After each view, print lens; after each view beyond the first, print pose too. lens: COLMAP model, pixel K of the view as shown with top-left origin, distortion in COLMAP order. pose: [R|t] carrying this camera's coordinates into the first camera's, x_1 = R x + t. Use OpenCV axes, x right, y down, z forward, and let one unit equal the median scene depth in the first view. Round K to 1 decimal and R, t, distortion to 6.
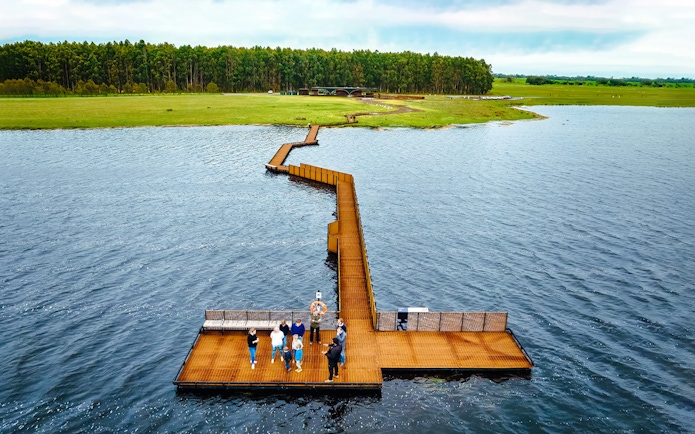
lens RADIAL K [[621.1, 0, 347.5], [0, 621.1, 217.0], [0, 0, 1]] dist [-0.045614, -0.000700]
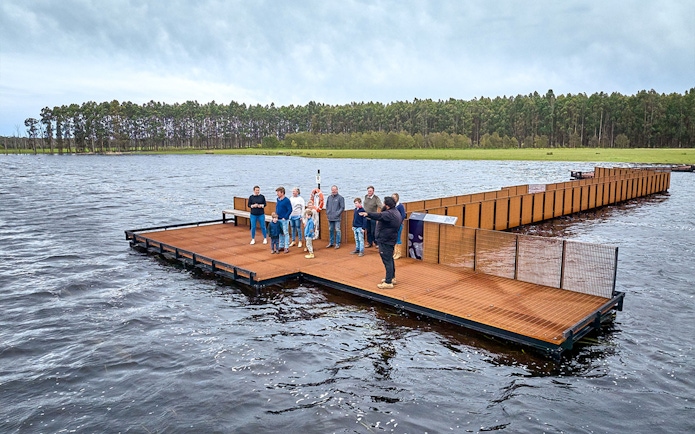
lens RADIAL K [[621.1, 0, 347.5], [0, 621.1, 217.0], [0, 0, 1]] dist [-0.045614, -0.000700]
pose [[0.604116, 0.049468, -0.795360, 0.220865], [-0.277620, 0.948611, -0.151867, 0.114714], [0.746975, 0.312553, 0.586804, 0.295448]]
